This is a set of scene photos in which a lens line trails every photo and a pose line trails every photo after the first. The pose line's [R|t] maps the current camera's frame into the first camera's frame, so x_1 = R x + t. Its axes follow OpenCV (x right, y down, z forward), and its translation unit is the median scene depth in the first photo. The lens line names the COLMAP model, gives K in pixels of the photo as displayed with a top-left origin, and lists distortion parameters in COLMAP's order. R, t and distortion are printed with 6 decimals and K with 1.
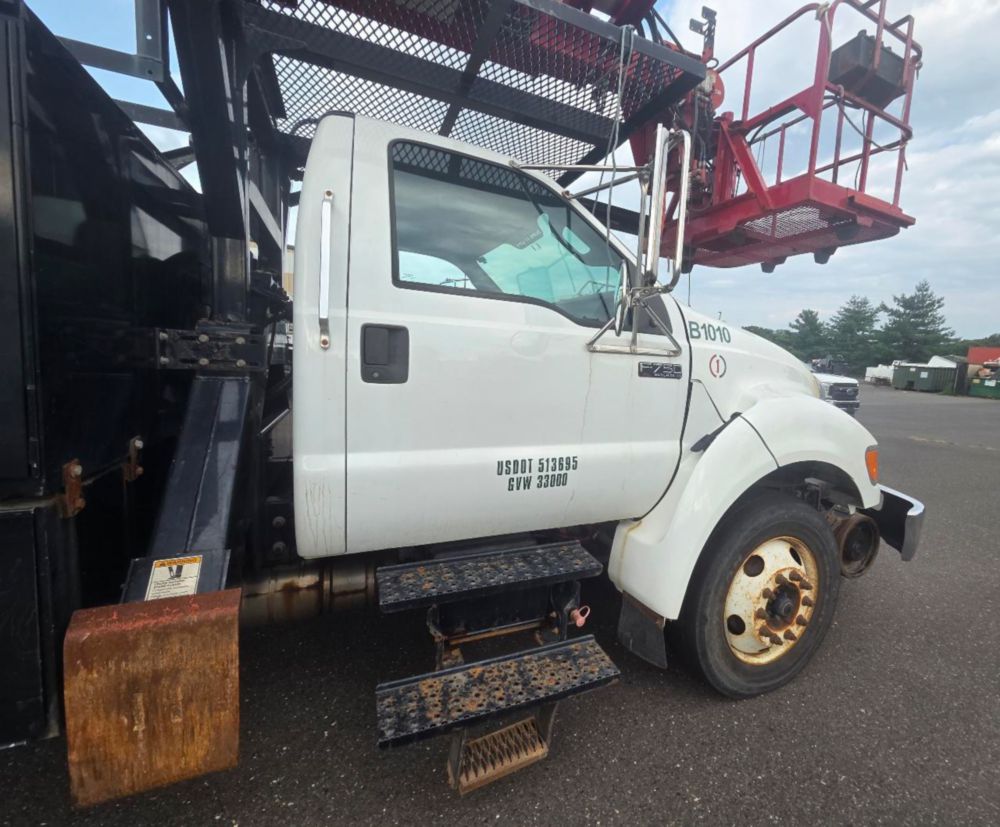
lens RADIAL K [[407.2, 0, 504.0], [0, 407.2, 404.0], [0, 0, 1]] dist [0.001613, -0.000252]
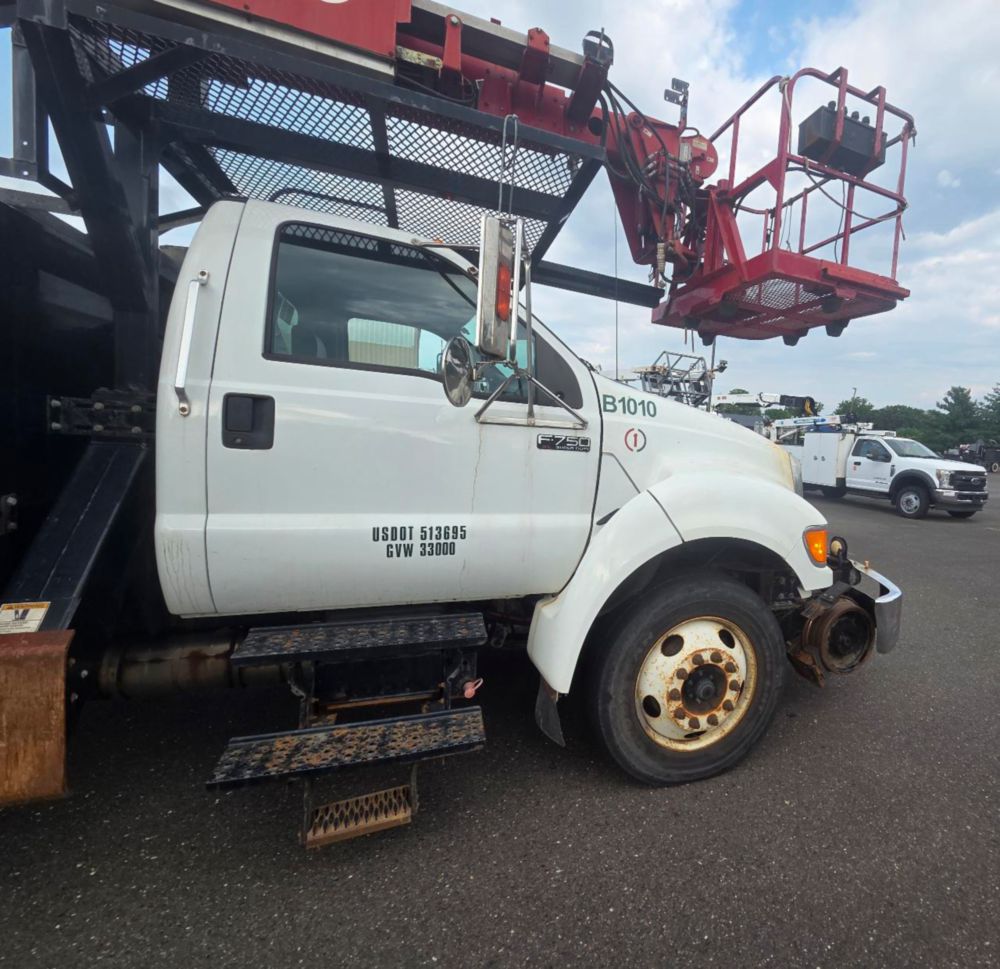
lens RADIAL K [[477.4, 0, 604.5], [0, 477.4, 476.1], [0, 0, 1]] dist [0.001091, -0.000805]
pose [[0.999590, 0.012870, -0.025569, 0.545371], [-0.013805, 0.999230, -0.036718, 0.043204], [0.025077, 0.037056, 0.998999, -0.179223]]
